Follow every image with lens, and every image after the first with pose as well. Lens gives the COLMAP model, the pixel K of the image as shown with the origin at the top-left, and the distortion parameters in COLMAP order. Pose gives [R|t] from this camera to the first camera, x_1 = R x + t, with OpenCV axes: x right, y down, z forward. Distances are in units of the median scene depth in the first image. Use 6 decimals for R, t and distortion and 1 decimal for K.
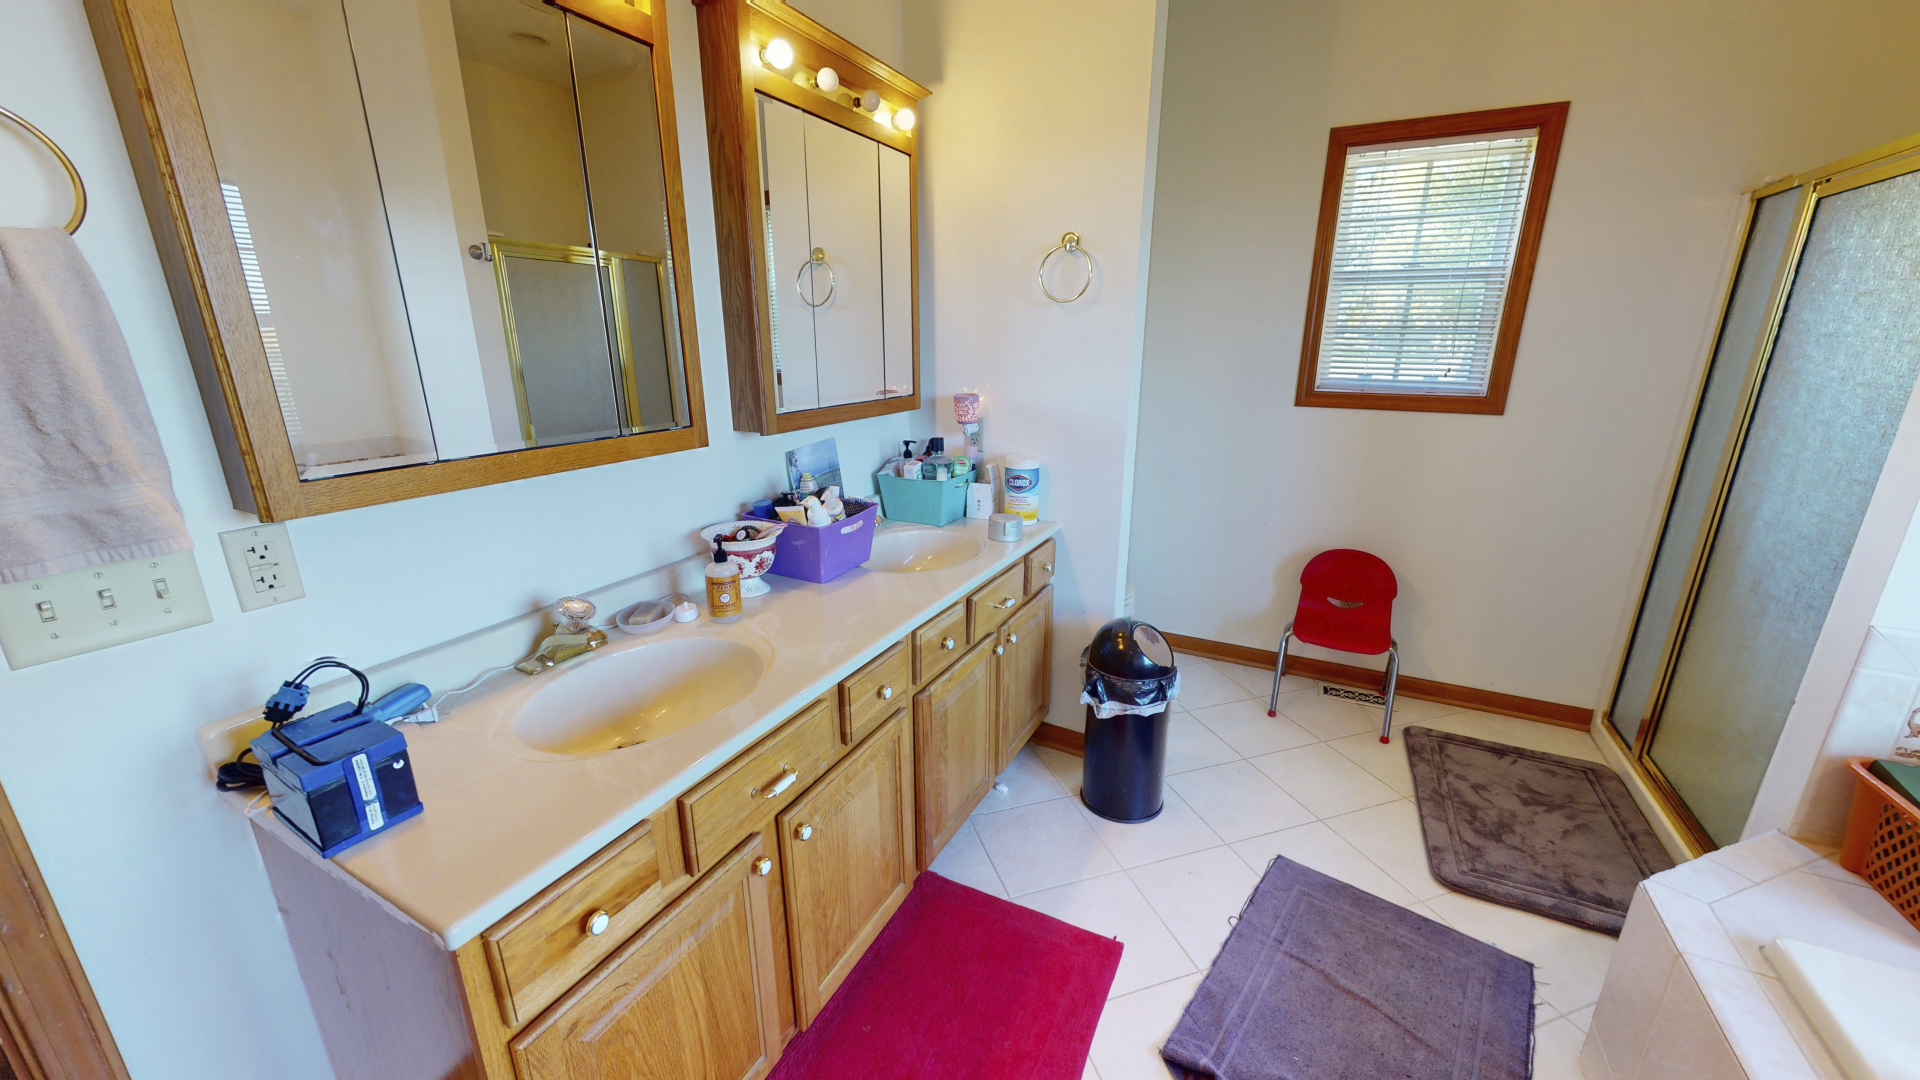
lens RADIAL K [[702.8, 0, 952.1], [0, 702.8, 540.6], [0, 0, 1]] dist [-0.000352, -0.000005]
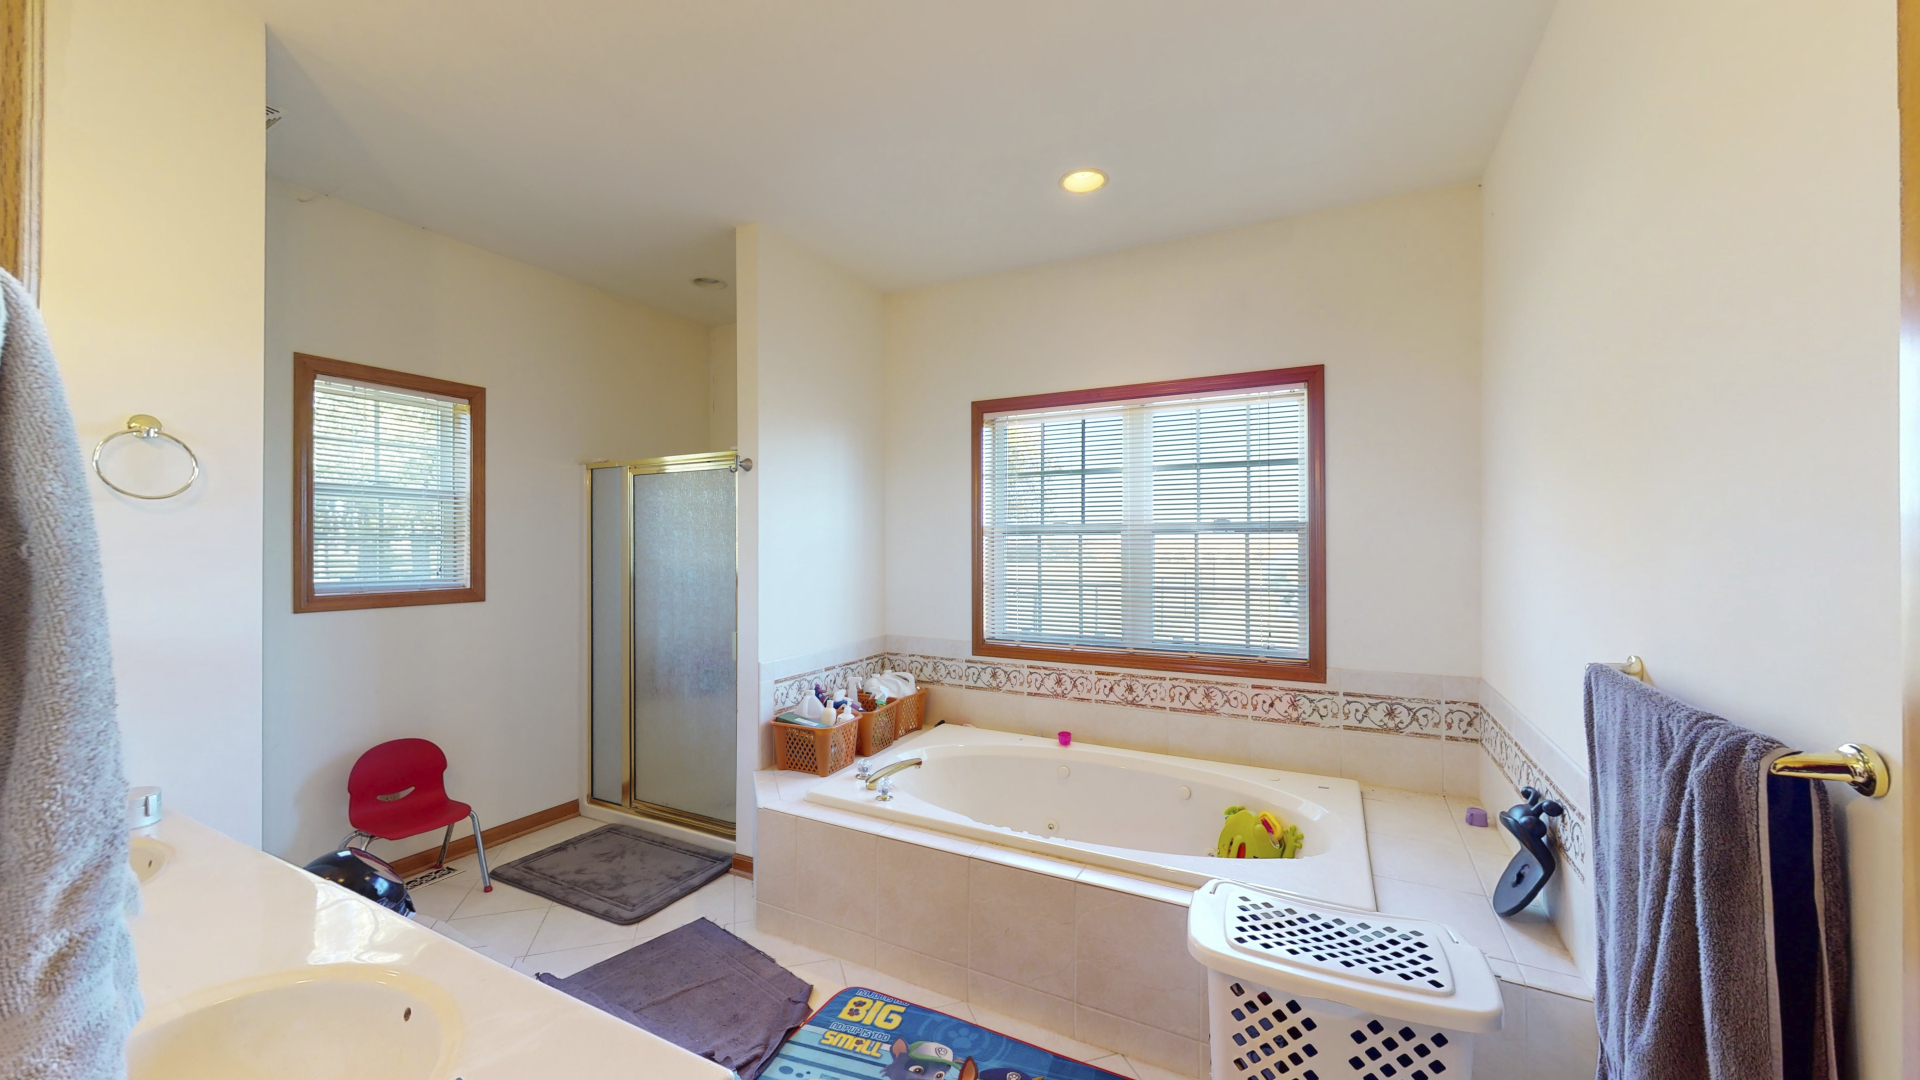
lens RADIAL K [[702.8, 0, 949.8], [0, 702.8, 541.5], [0, 0, 1]] dist [-0.000352, -0.000005]
pose [[0.017360, 0.005956, 0.999832, -0.544789], [0.279171, 0.960183, -0.010567, -0.033666], [-0.960085, 0.279307, 0.015006, 0.137197]]
